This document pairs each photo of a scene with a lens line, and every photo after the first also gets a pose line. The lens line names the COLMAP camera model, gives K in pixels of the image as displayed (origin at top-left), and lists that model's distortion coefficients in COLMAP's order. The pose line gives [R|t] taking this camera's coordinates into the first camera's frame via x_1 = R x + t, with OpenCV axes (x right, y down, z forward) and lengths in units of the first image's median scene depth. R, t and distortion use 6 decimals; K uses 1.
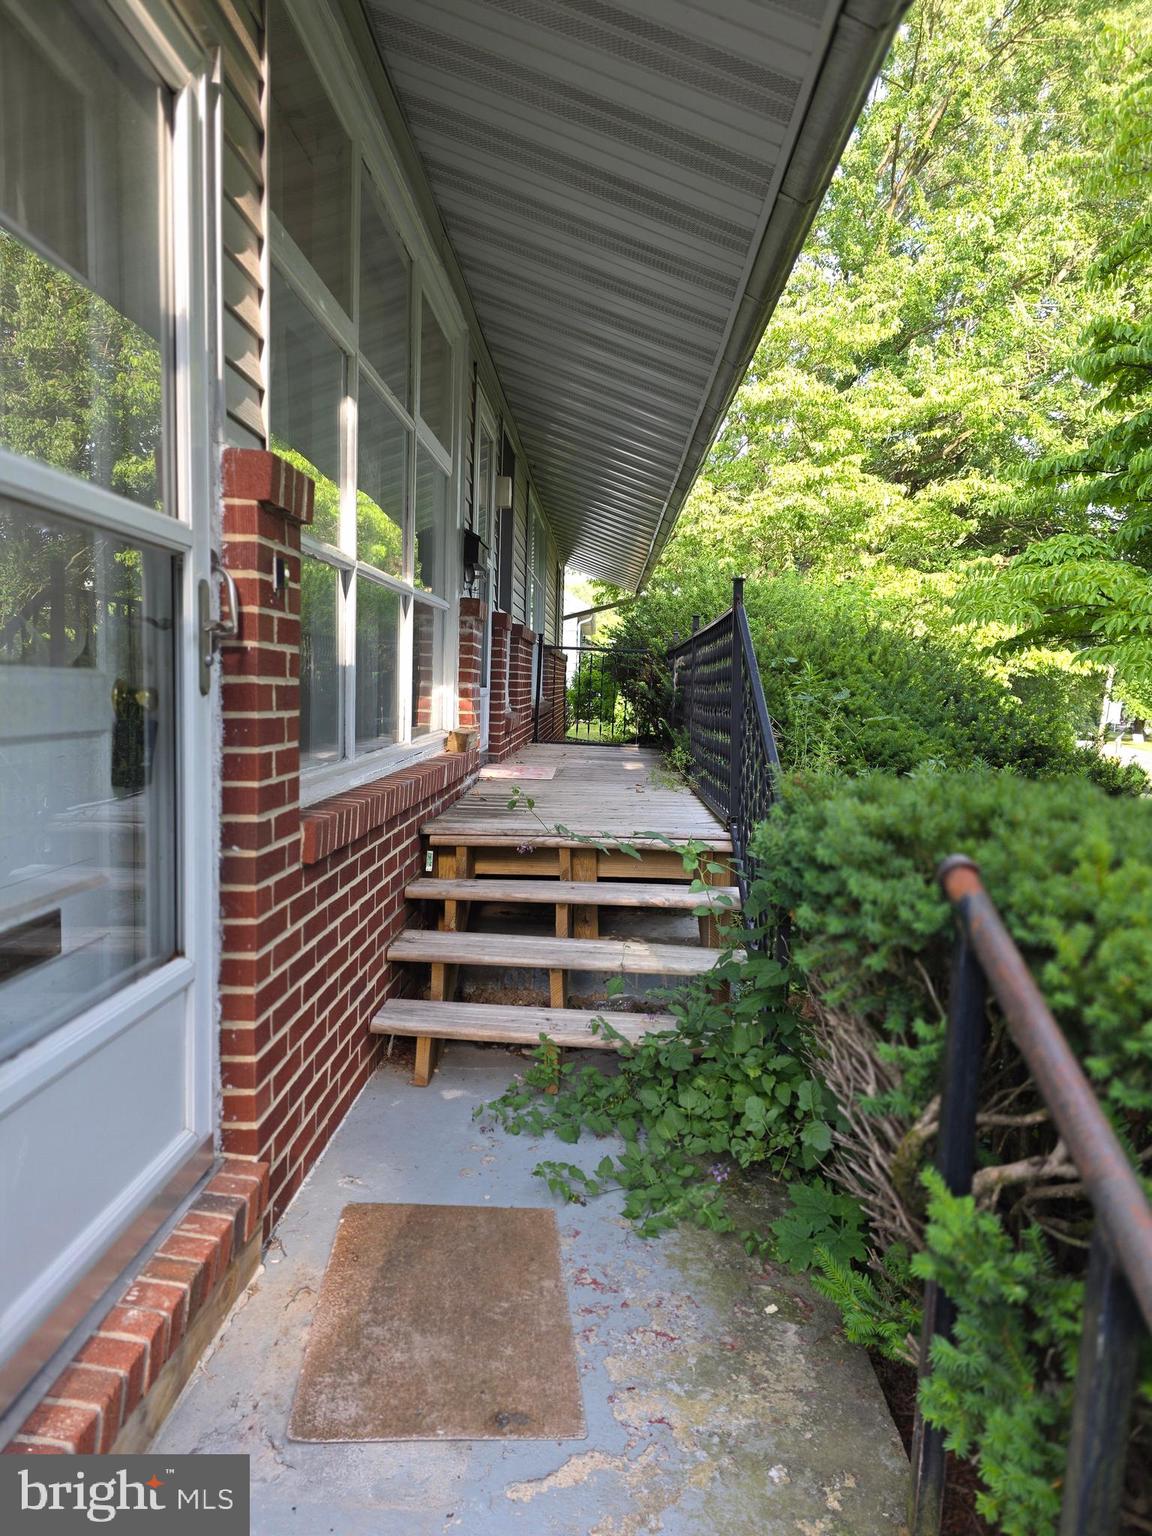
lens RADIAL K [[1031.6, 0, 578.6], [0, 1031.6, 784.1], [0, 0, 1]] dist [0.048542, -0.047201]
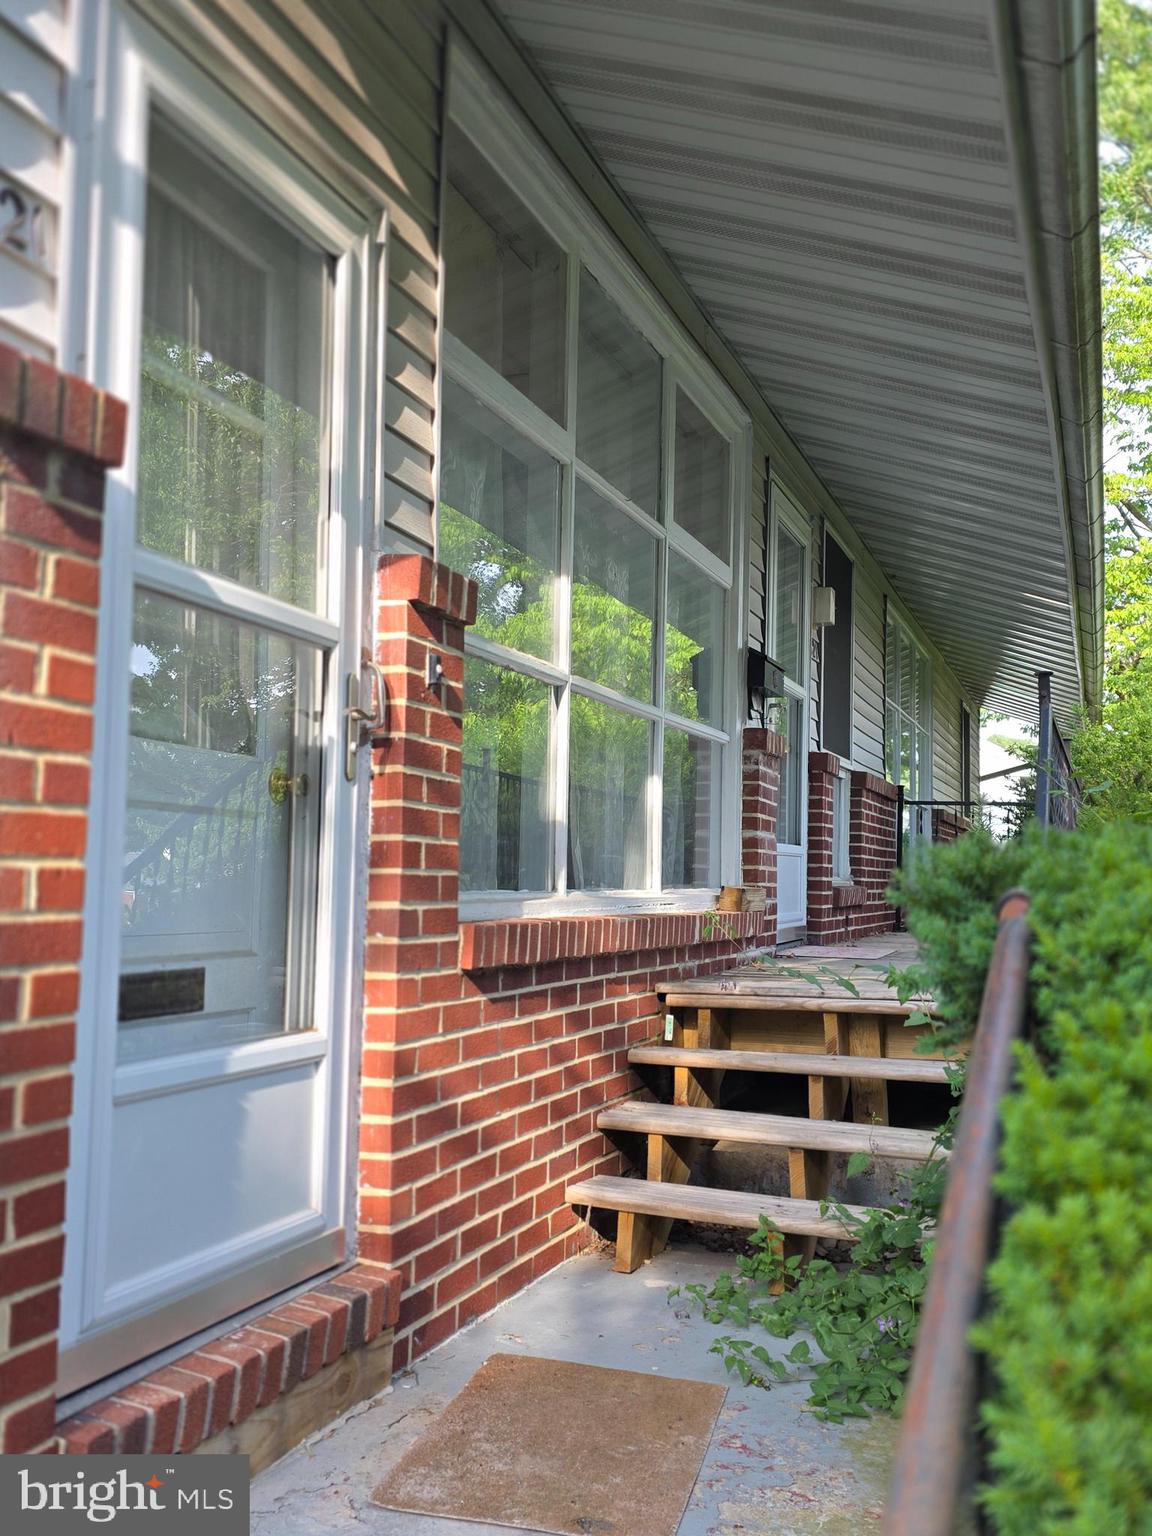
lens RADIAL K [[1438.8, 0, 578.8], [0, 1438.8, 778.6], [0, 0, 1]] dist [0.049339, 0.000000]
pose [[0.950805, -0.038804, -0.307351, 0.238572], [-0.015271, 0.985047, -0.171607, 0.122653], [0.309415, 0.167858, 0.935995, -0.225470]]
